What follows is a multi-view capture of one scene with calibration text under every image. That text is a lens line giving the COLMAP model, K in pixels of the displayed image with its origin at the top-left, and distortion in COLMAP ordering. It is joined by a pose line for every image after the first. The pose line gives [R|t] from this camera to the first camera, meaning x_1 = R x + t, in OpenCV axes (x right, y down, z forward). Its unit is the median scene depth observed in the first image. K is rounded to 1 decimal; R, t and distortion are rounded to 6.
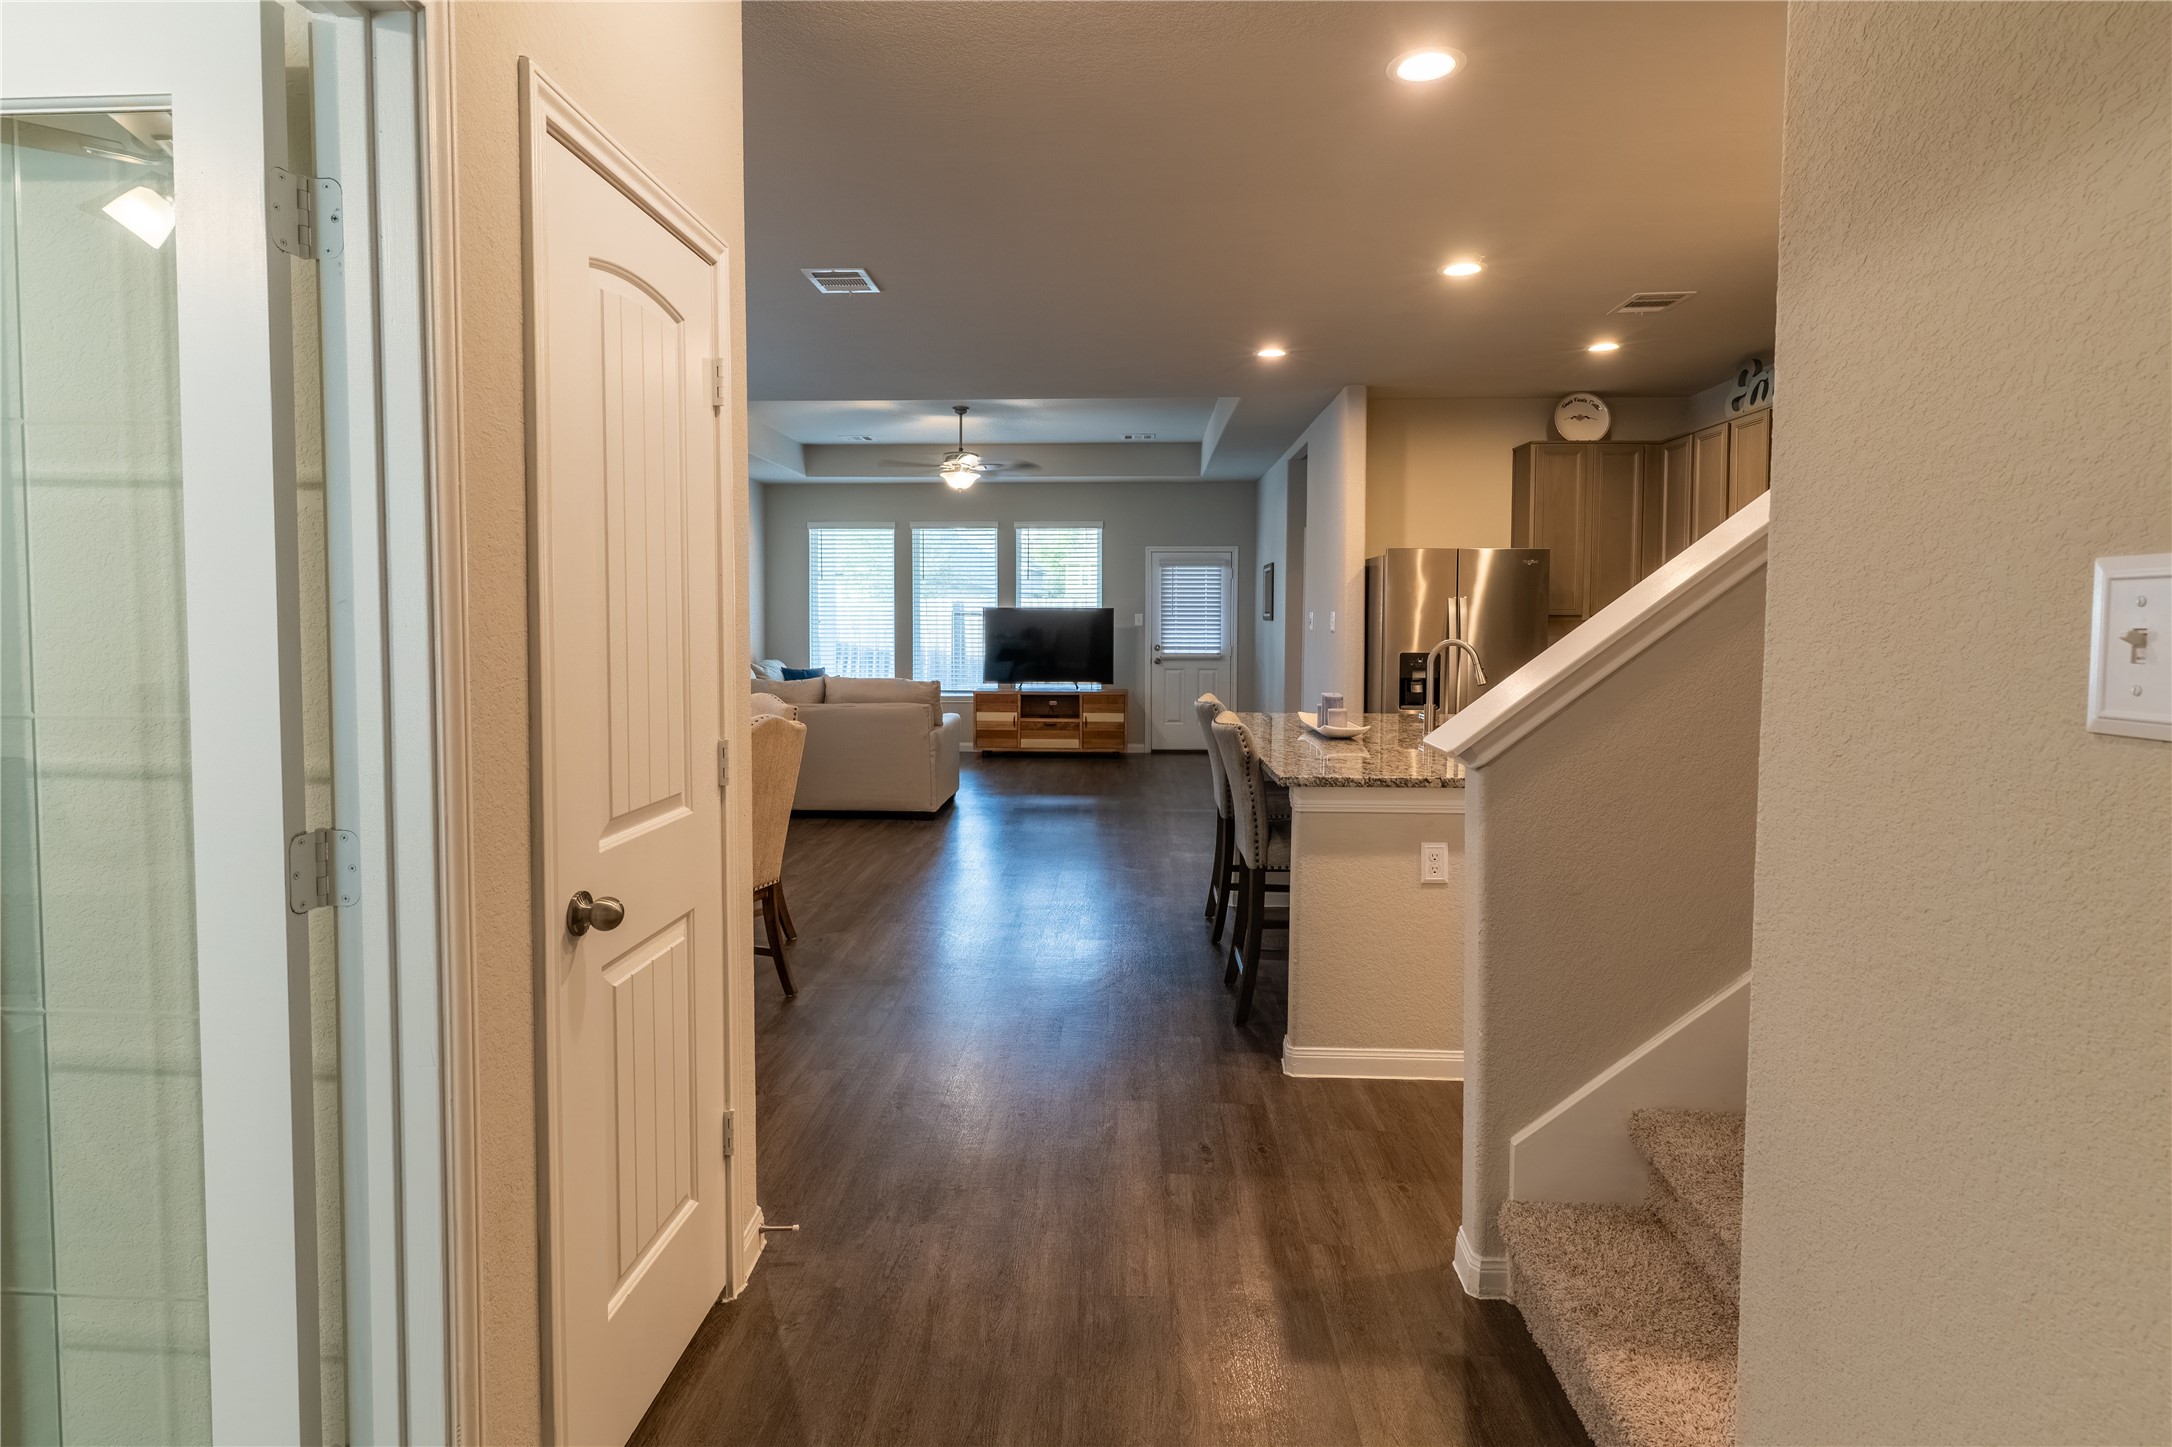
lens RADIAL K [[1116.5, 0, 1086.0], [0, 1116.5, 723.5], [0, 0, 1]] dist [0.000078, 0.000229]
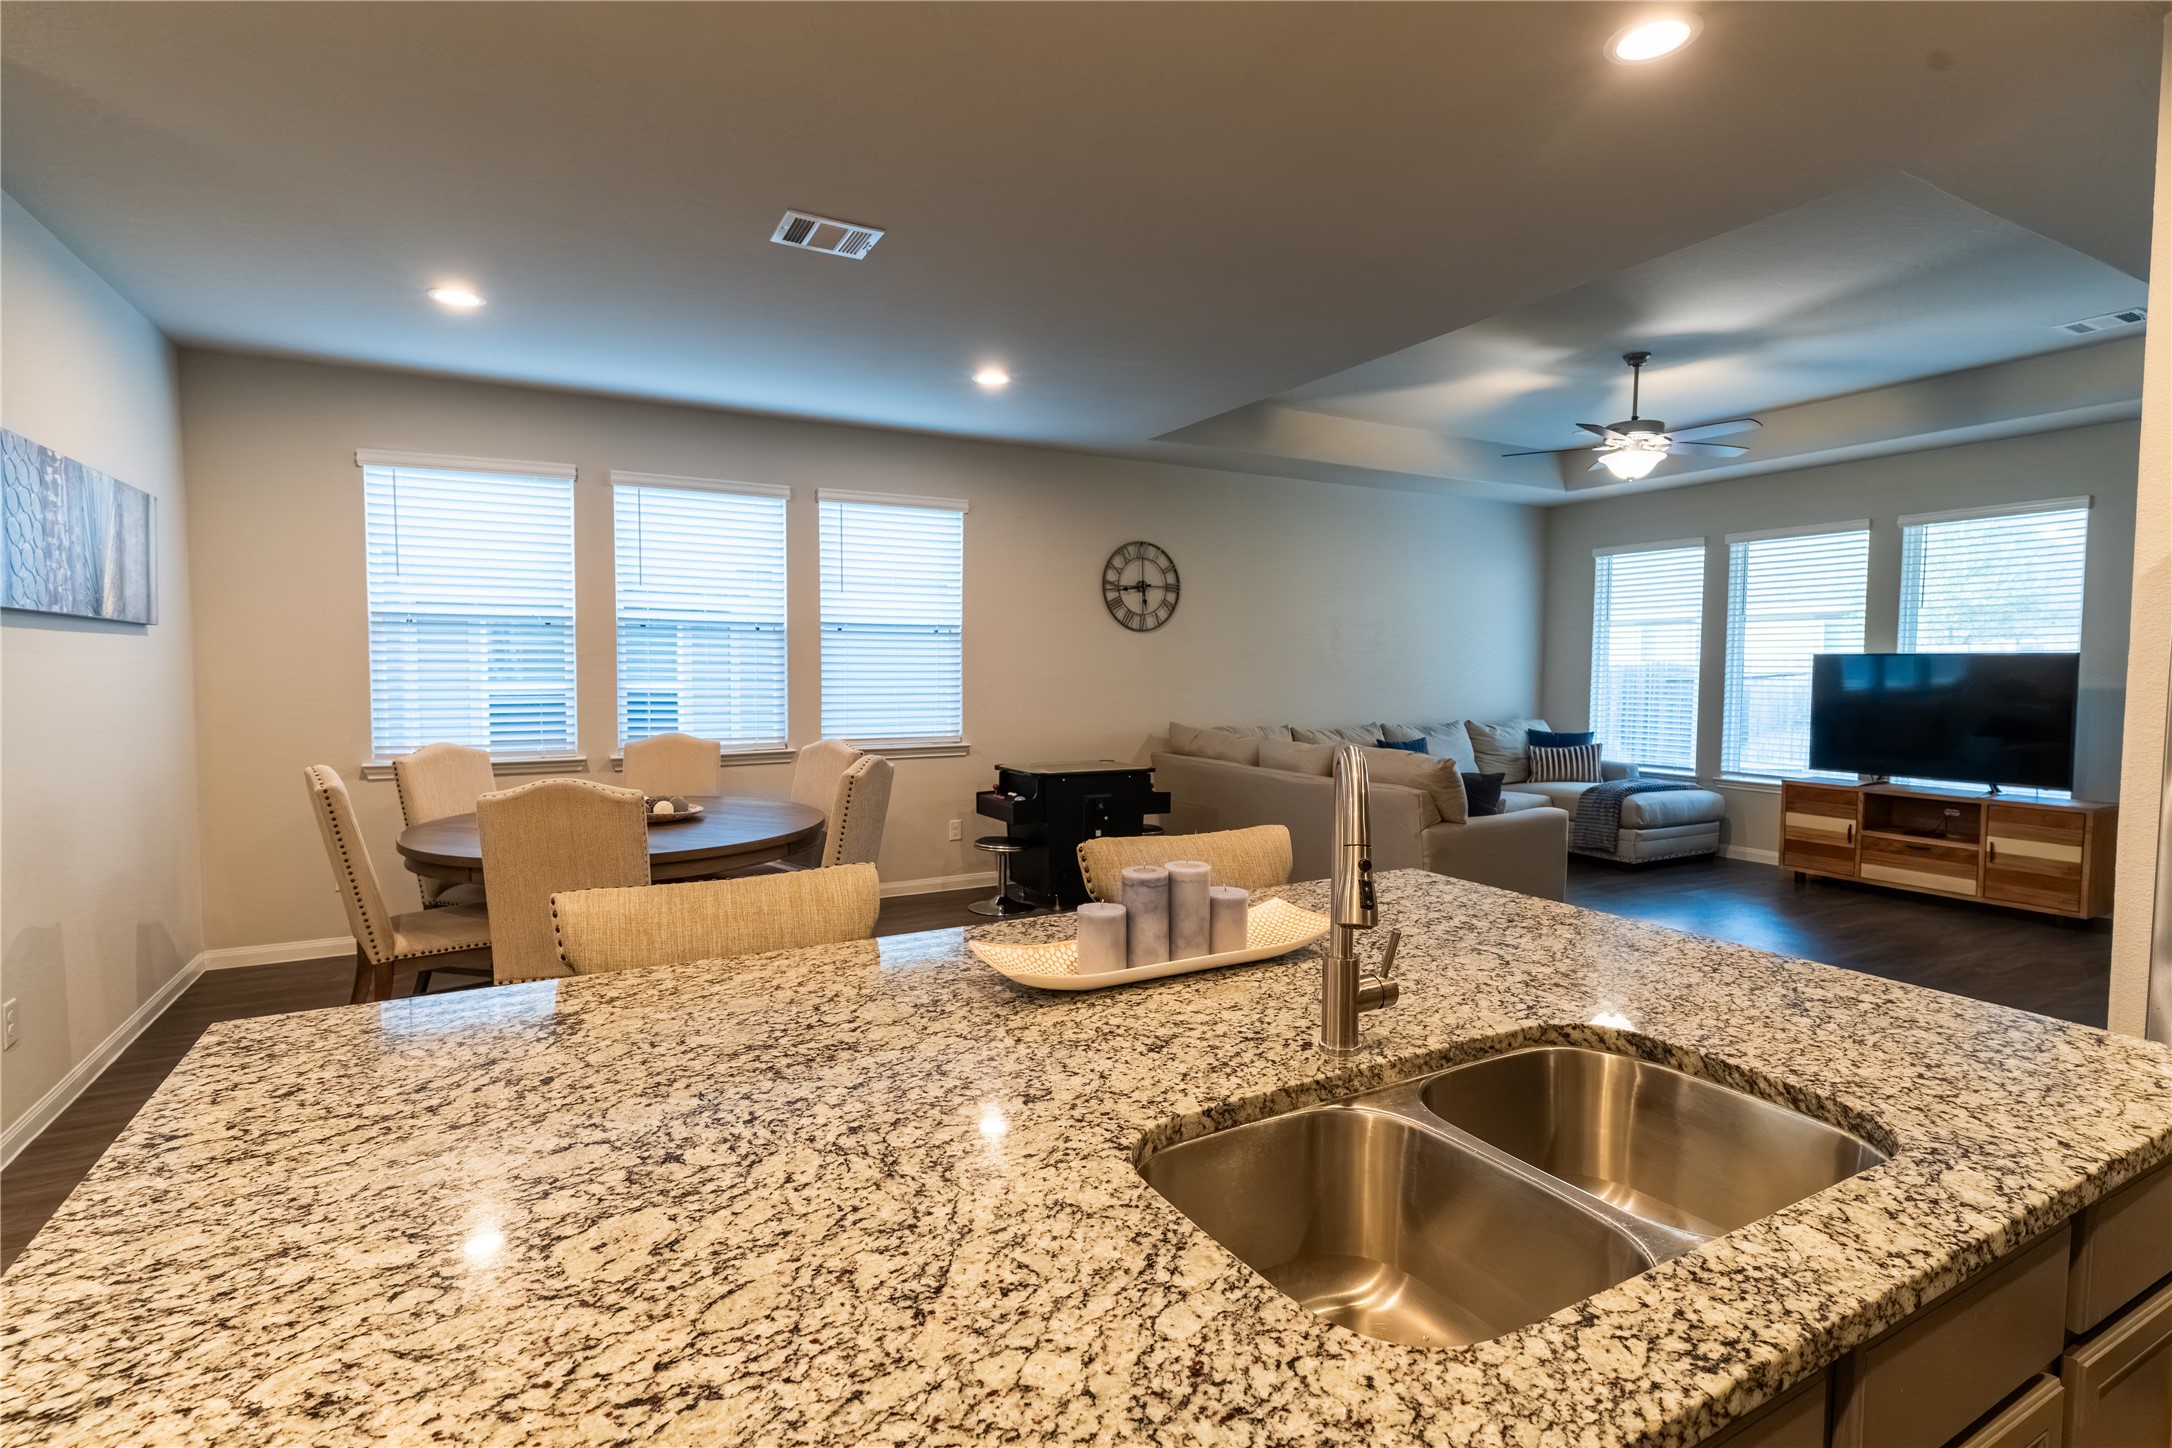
lens RADIAL K [[1030.1, 0, 1082.3], [0, 1030.1, 721.6], [0, 0, 1]] dist [0.002846, -0.000119]
pose [[0.513842, 0.047901, -0.856547, 0.206555], [-0.084581, 0.996404, 0.004982, -0.030916], [0.853705, 0.069888, 0.516046, 0.326496]]
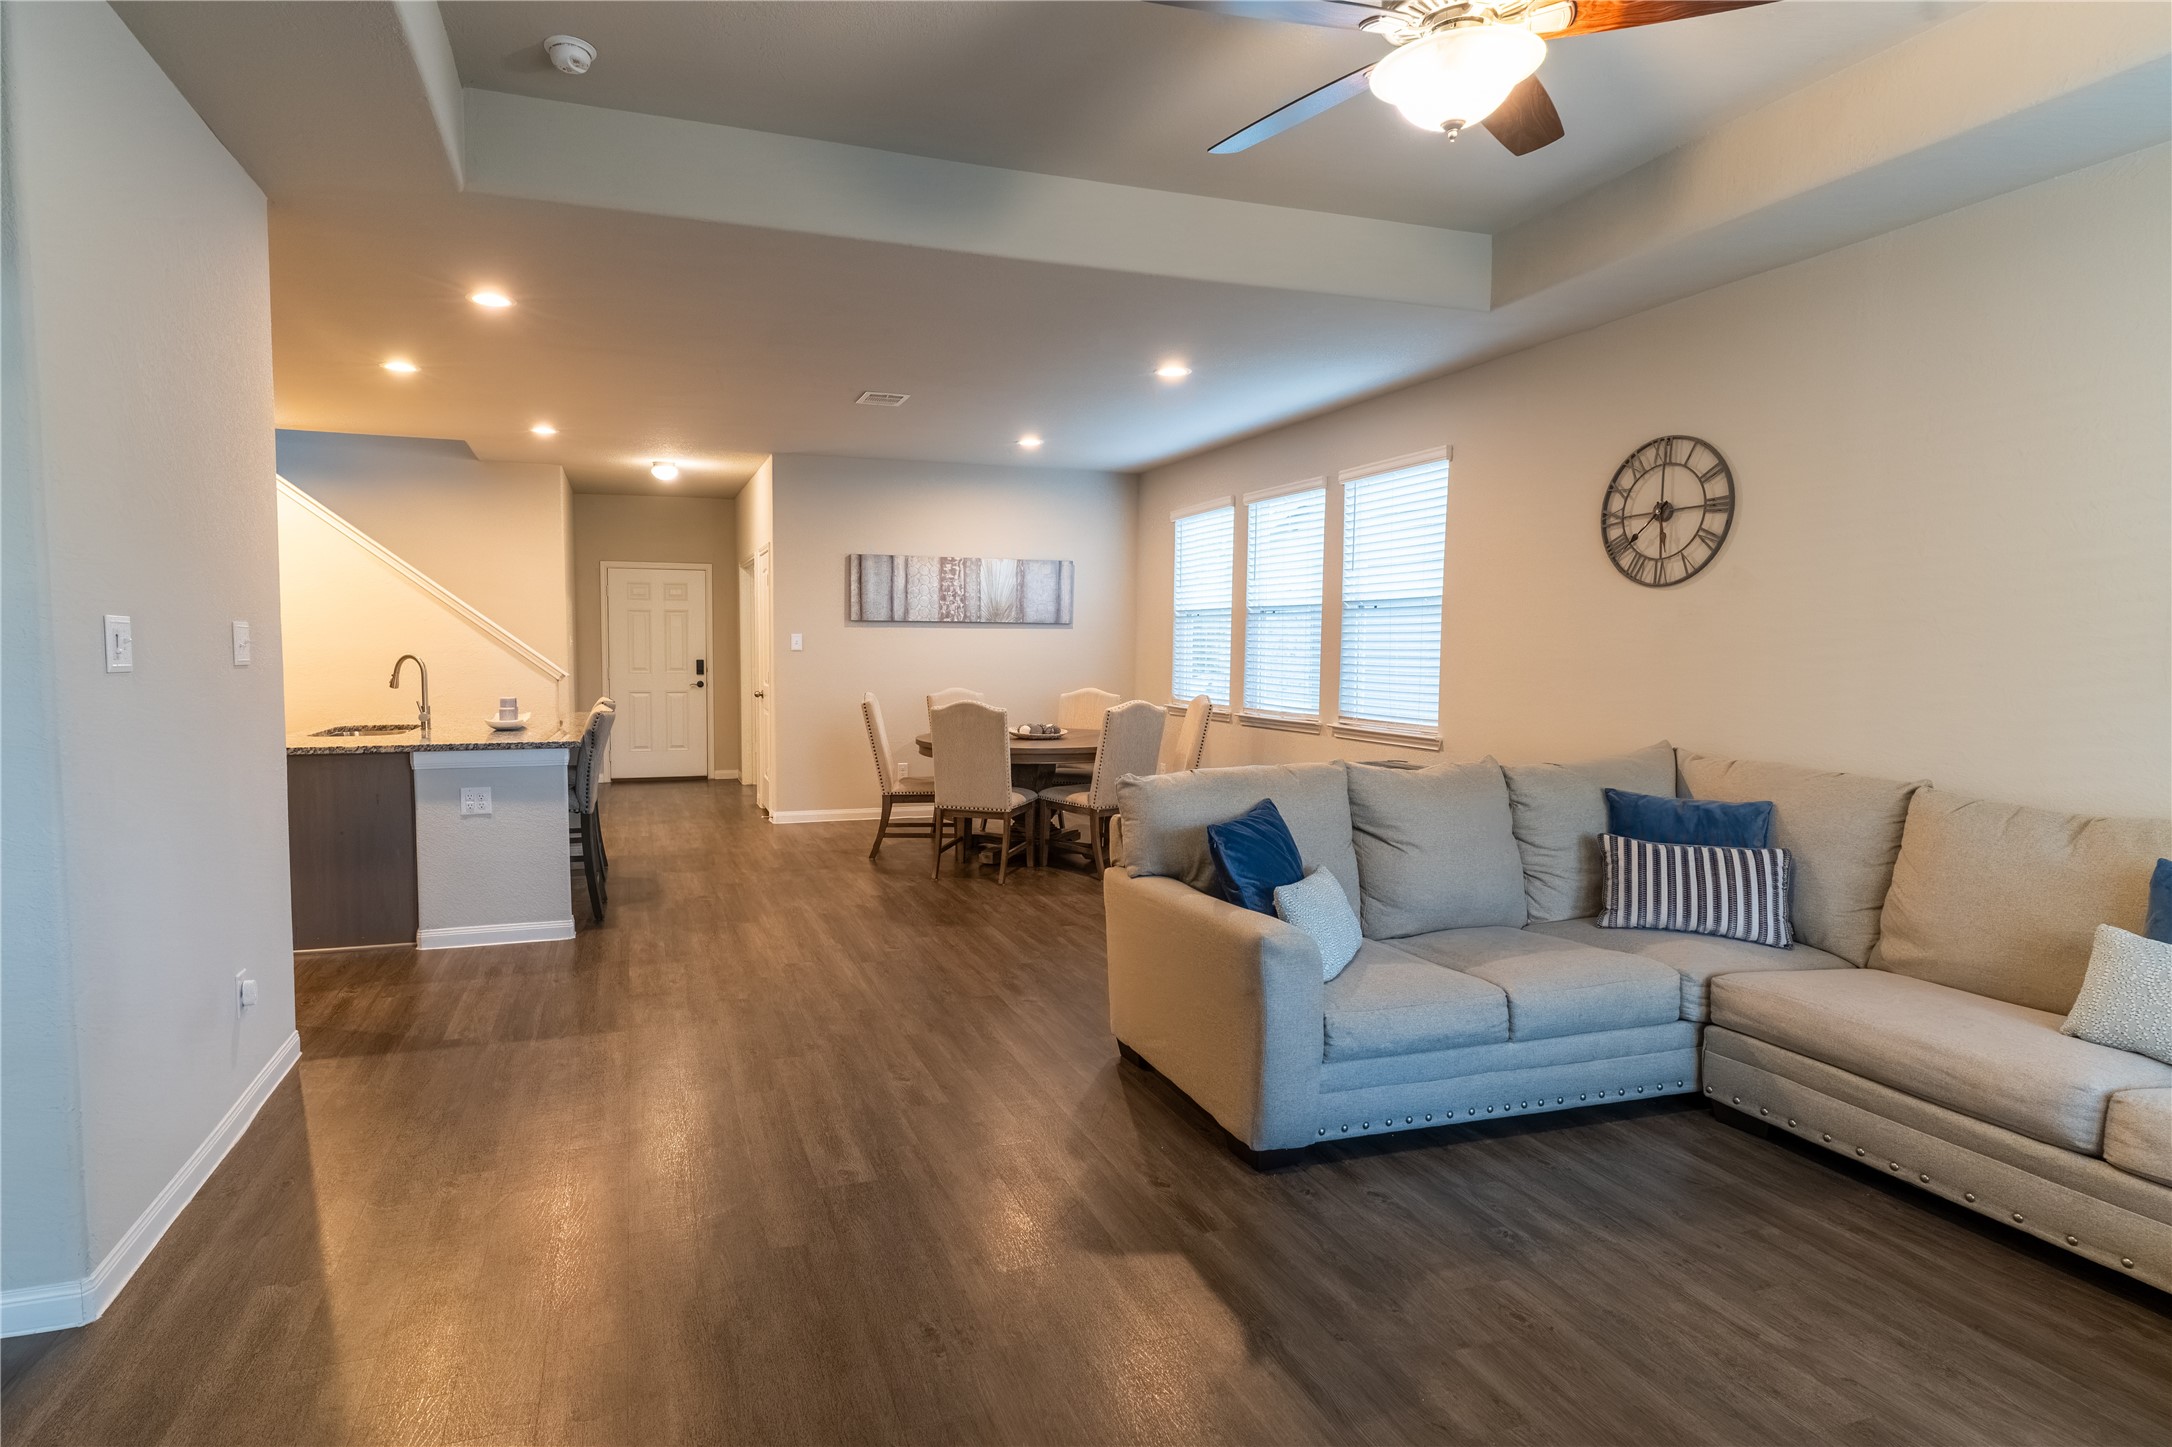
lens RADIAL K [[1102.7, 0, 989.9], [0, 1102.7, 730.7], [0, 0, 1]] dist [0.001044, 0.000254]
pose [[-0.937217, 0.025068, -0.347844, 0.057477], [-0.036413, 0.984928, 0.169090, -0.093004], [0.346840, 0.171140, -0.922179, 0.973329]]
